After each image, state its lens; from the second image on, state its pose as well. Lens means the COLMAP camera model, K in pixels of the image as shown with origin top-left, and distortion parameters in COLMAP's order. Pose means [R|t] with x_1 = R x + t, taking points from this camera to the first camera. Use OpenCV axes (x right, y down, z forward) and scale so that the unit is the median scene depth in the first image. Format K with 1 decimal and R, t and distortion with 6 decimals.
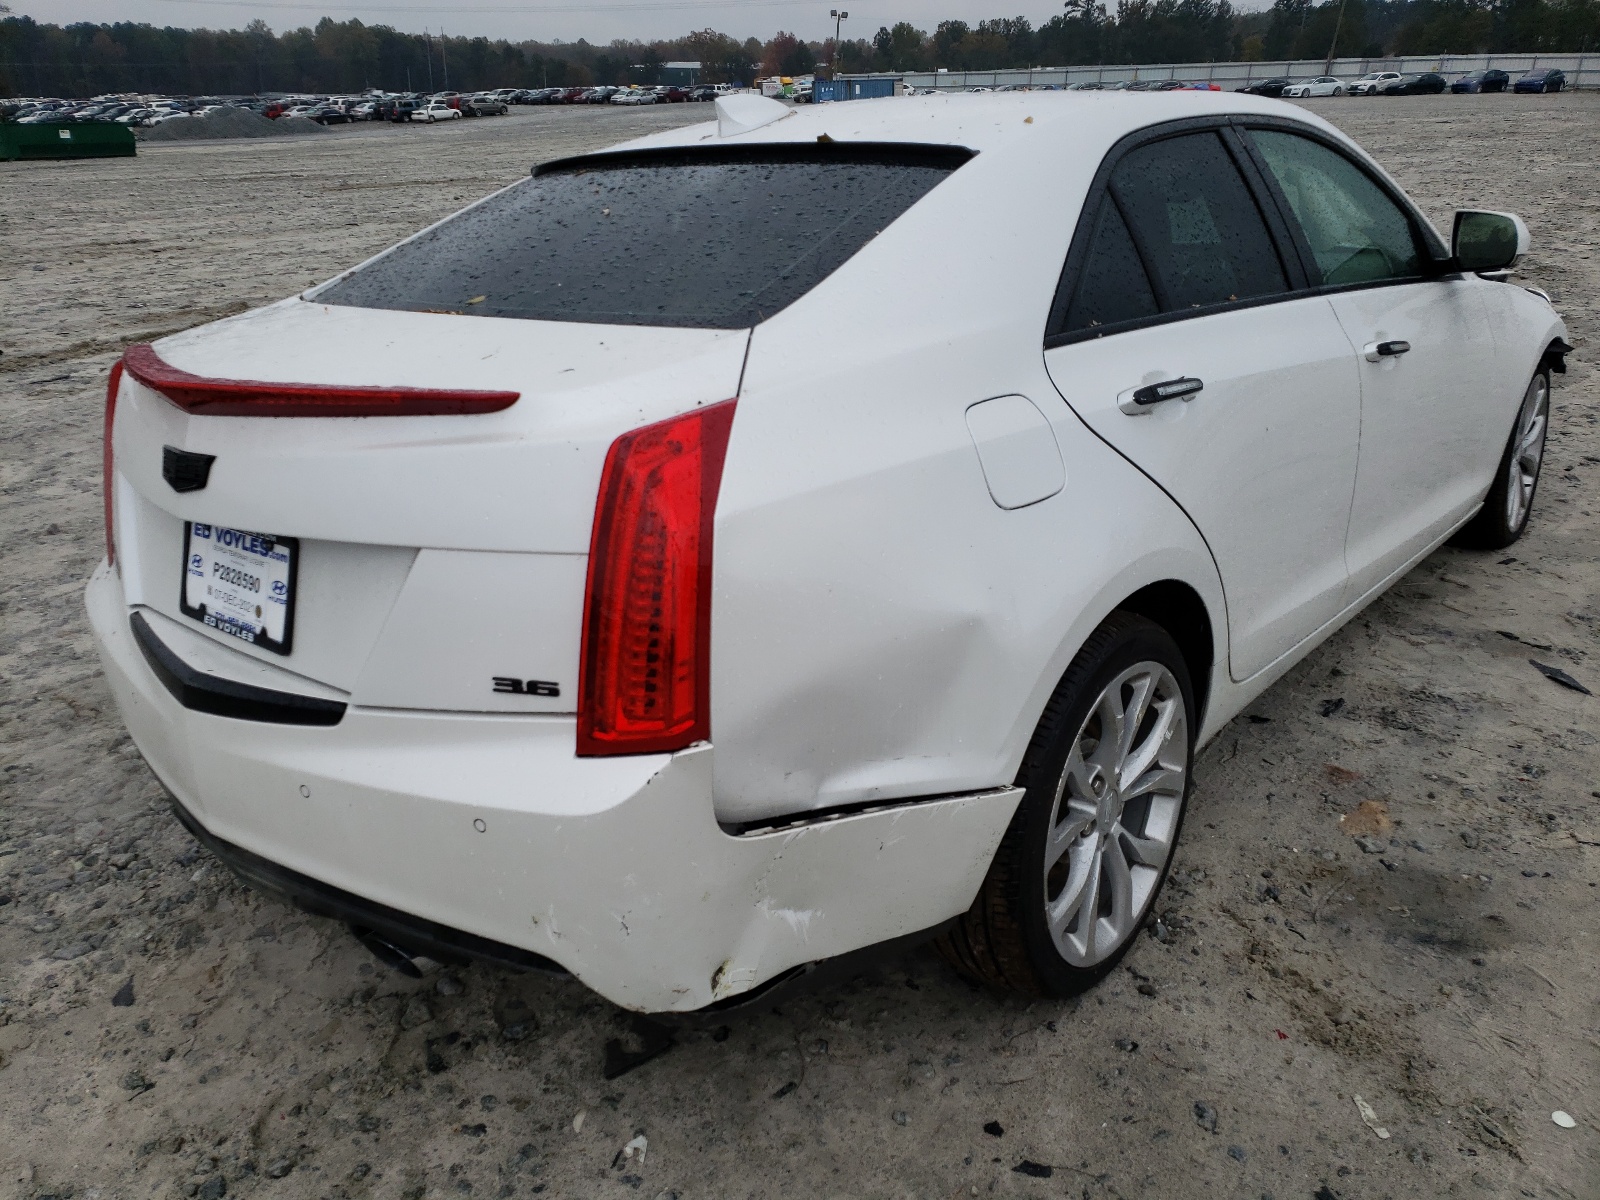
lens RADIAL K [[1207.4, 0, 800.0], [0, 1207.4, 600.0], [0, 0, 1]] dist [0.028757, 0.010814]
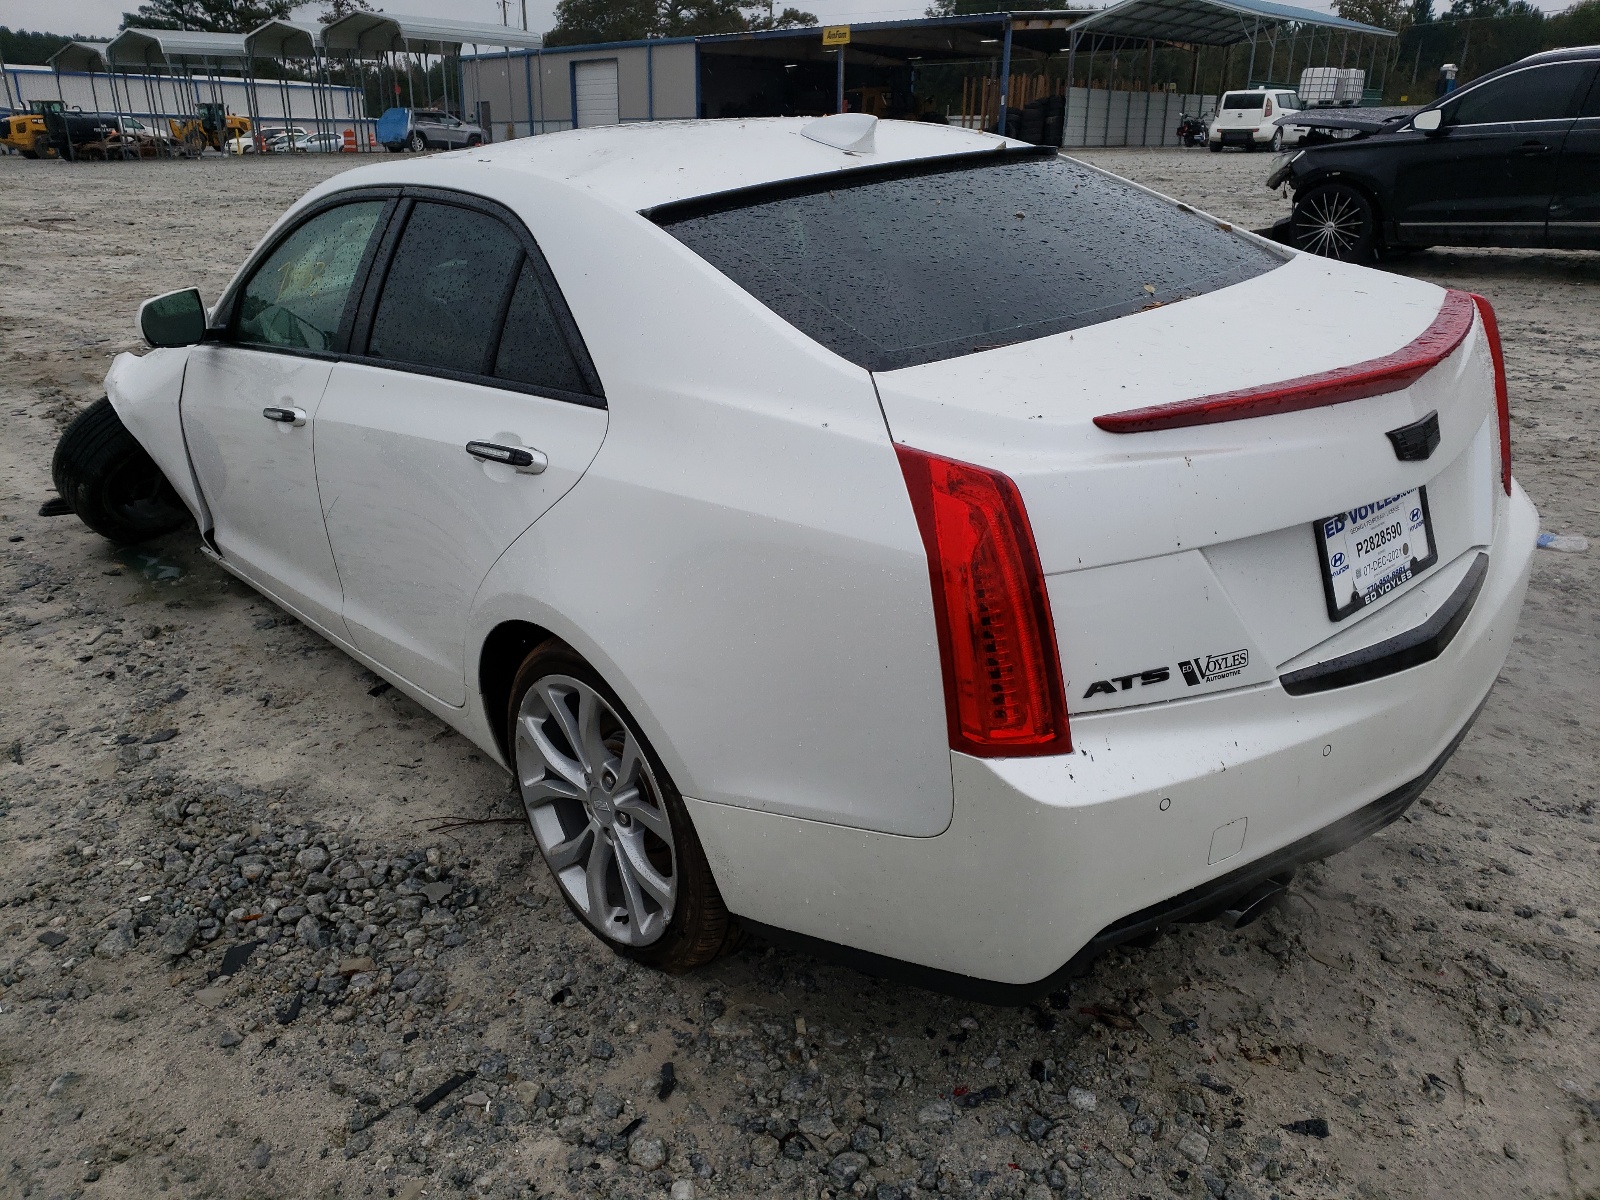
lens RADIAL K [[1207.4, 0, 800.0], [0, 1207.4, 600.0], [0, 0, 1]] dist [0.028757, 0.010814]
pose [[0.161420, -0.342861, 0.925413, -1.469522], [0.382334, 0.886207, 0.261644, -0.419818], [-0.909816, 0.311582, 0.274139, 1.128712]]
